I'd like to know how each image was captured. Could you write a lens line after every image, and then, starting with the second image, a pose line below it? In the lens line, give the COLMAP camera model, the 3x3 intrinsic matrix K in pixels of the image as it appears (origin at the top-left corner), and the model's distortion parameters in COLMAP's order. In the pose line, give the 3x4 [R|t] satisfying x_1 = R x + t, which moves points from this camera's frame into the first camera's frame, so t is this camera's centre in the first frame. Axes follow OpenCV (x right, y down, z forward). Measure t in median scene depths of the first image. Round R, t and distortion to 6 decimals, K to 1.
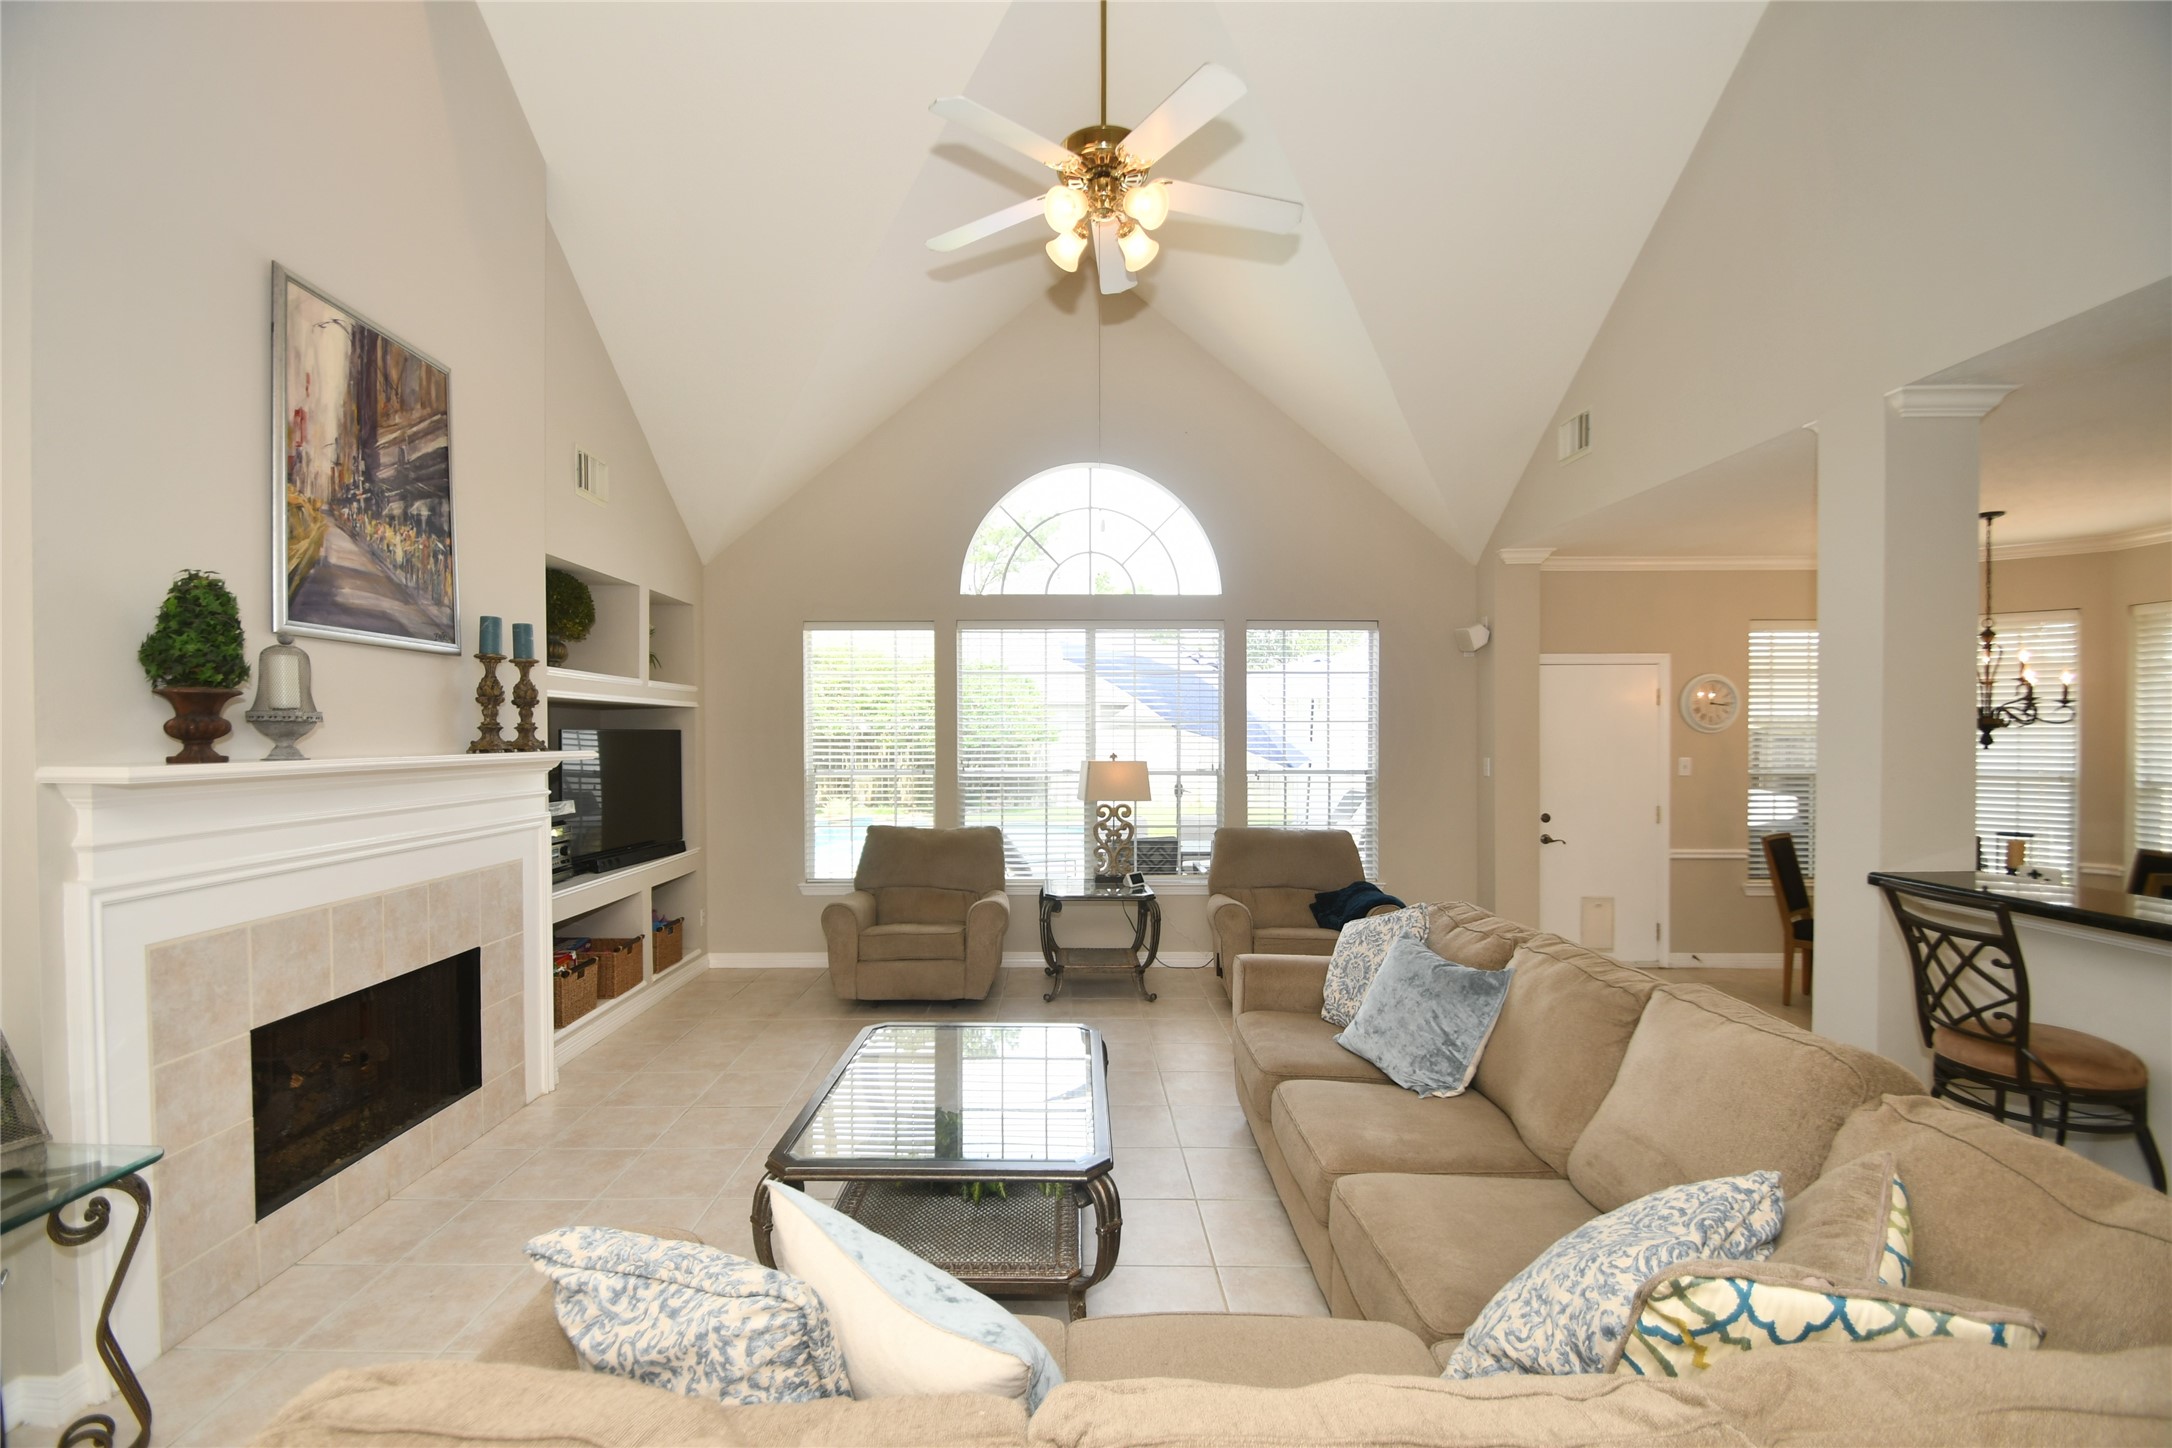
lens RADIAL K [[954.7, 0, 1061.2], [0, 954.7, 740.6], [0, 0, 1]] dist [0.020206, -0.017339]
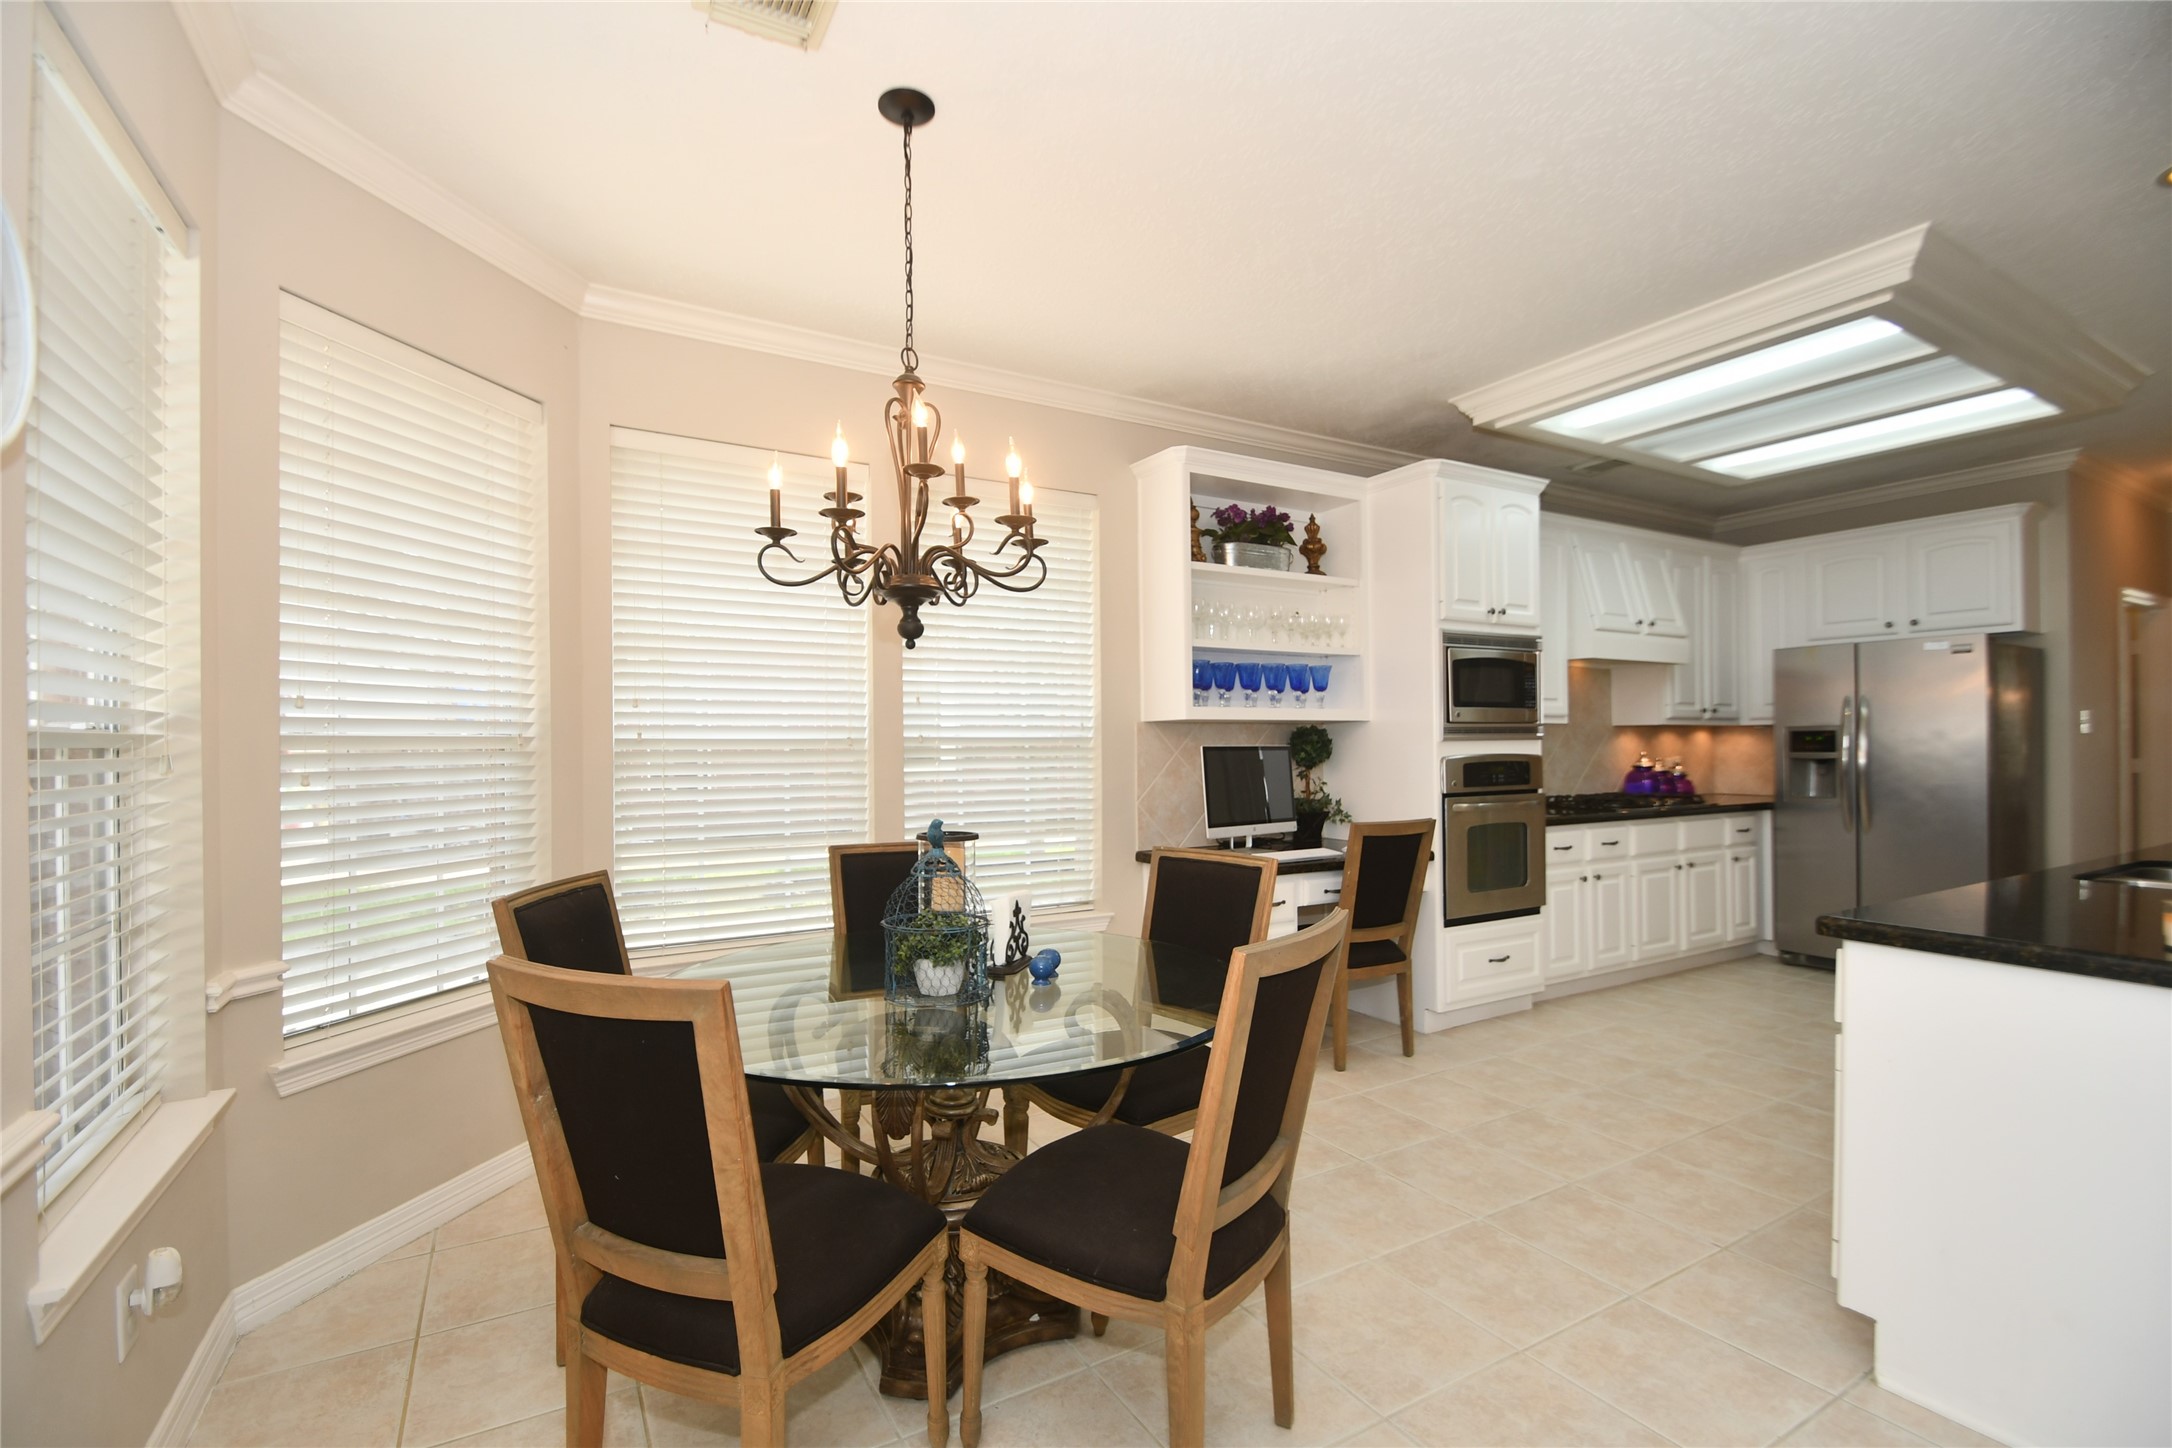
lens RADIAL K [[954.7, 0, 1061.2], [0, 954.7, 740.6], [0, 0, 1]] dist [0.020206, -0.017339]
pose [[-0.495734, 0.005572, 0.868457, 0.528857], [0.012432, 0.999922, 0.000681, 0.048029], [-0.868386, 0.011134, -0.495764, 1.093400]]
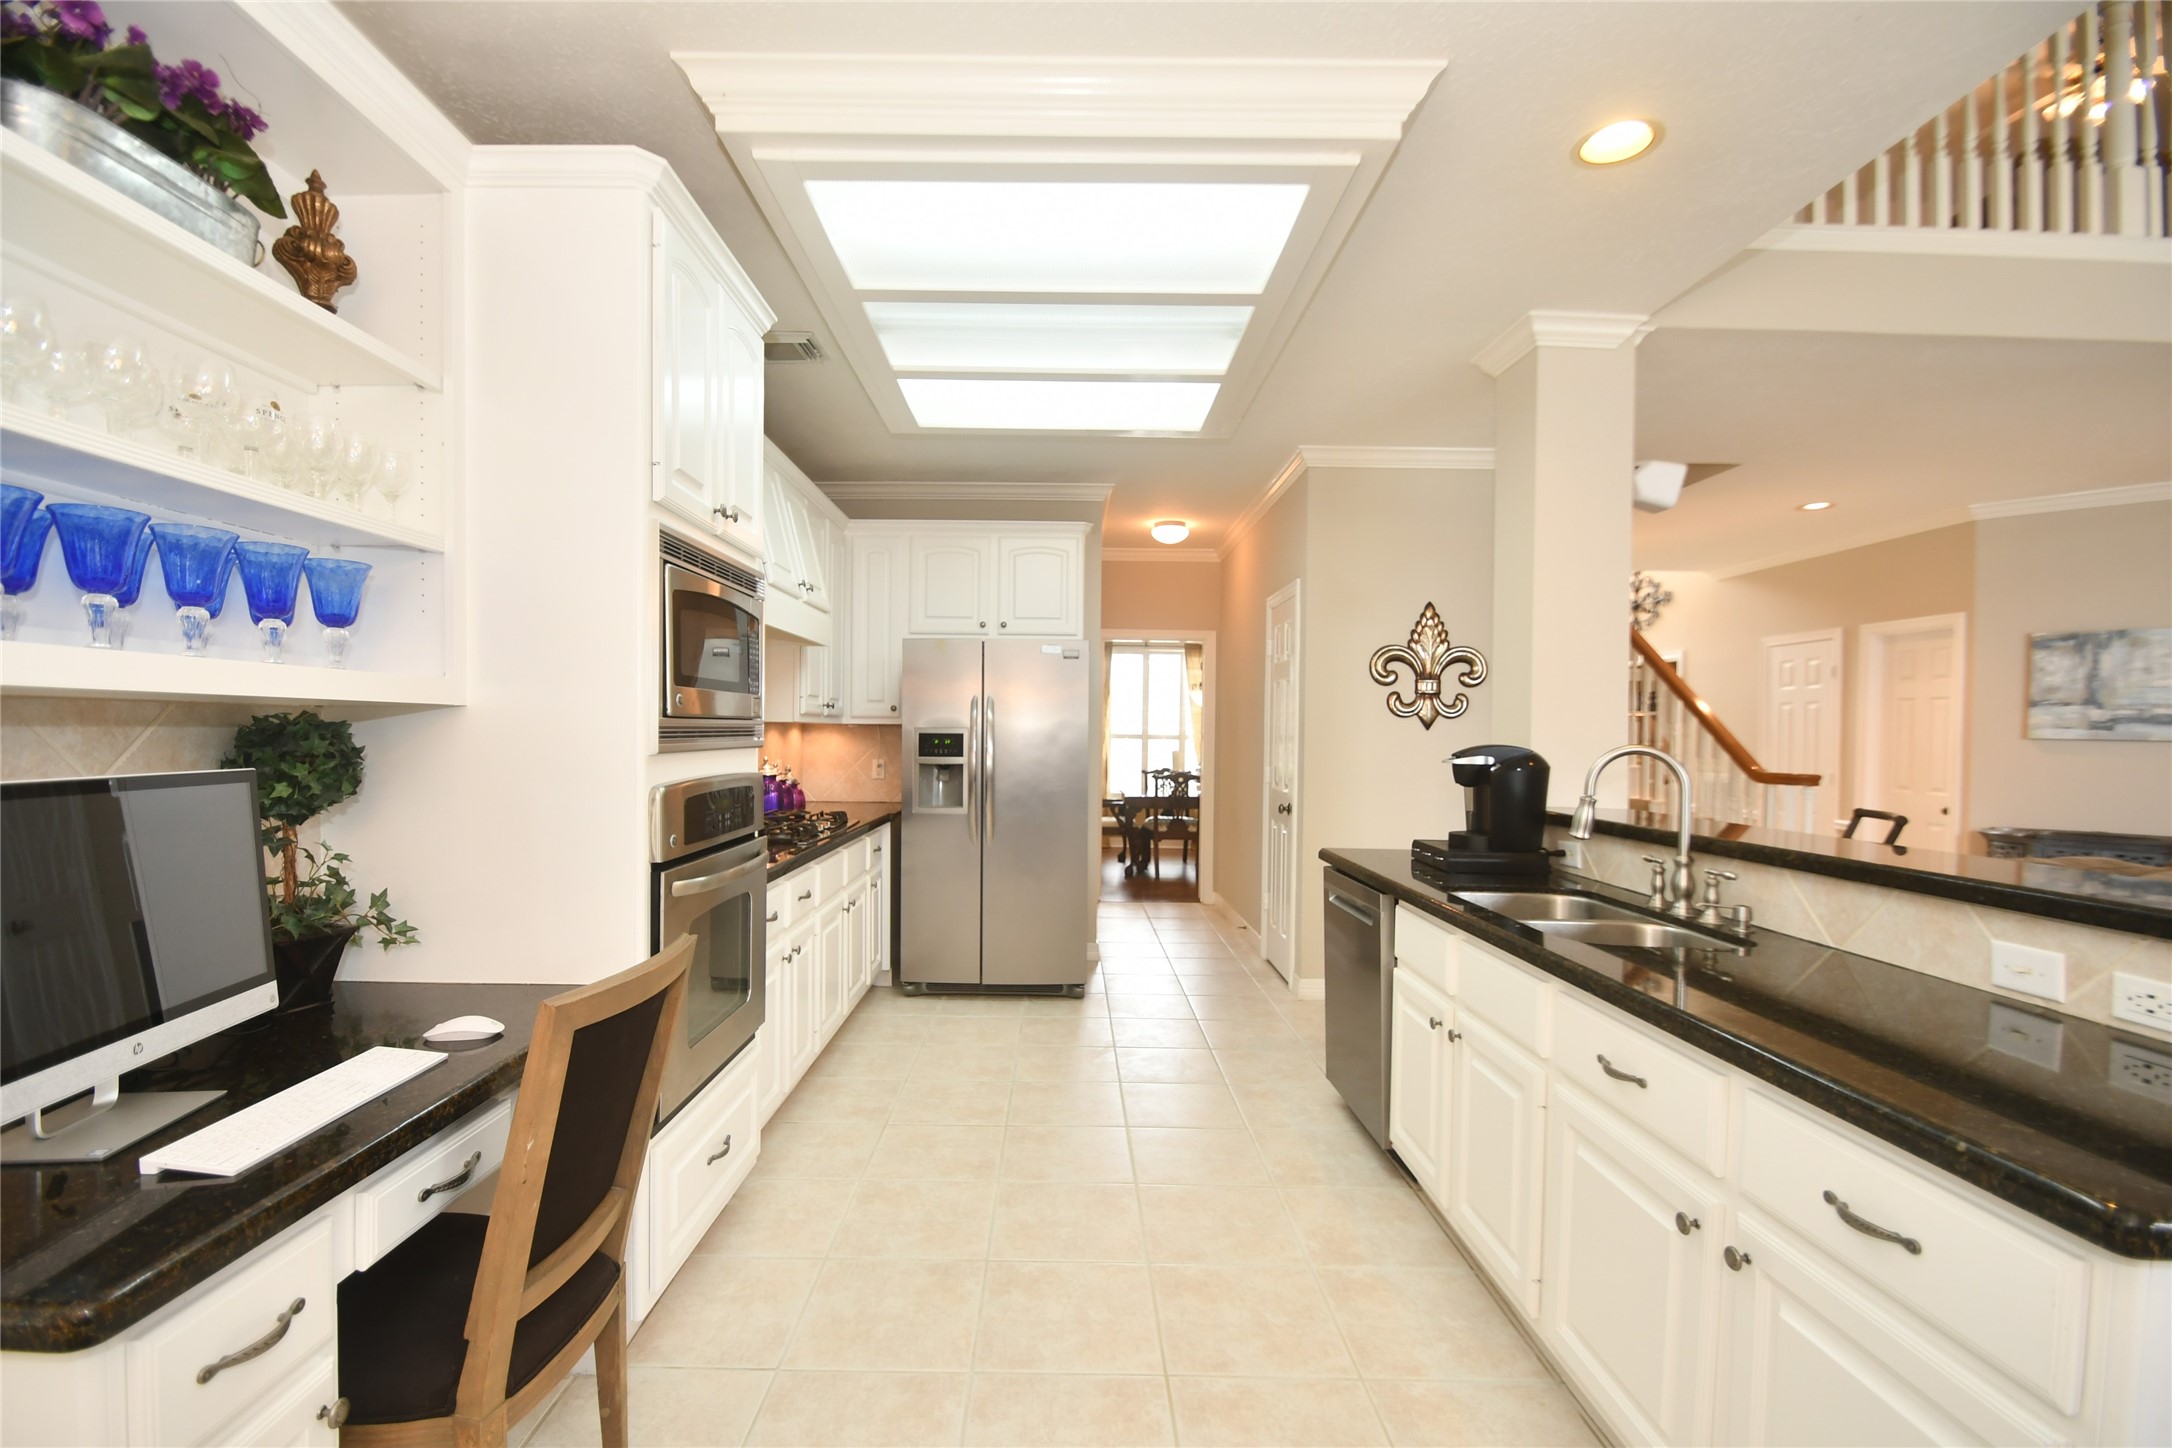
lens RADIAL K [[954.7, 0, 1061.2], [0, 954.7, 740.6], [0, 0, 1]] dist [0.020206, -0.017339]
pose [[-0.999901, -0.014032, -0.000329, 0.885869], [-0.014036, 0.999756, 0.017047, 0.038748], [0.000090, 0.017050, -0.999855, 0.818276]]
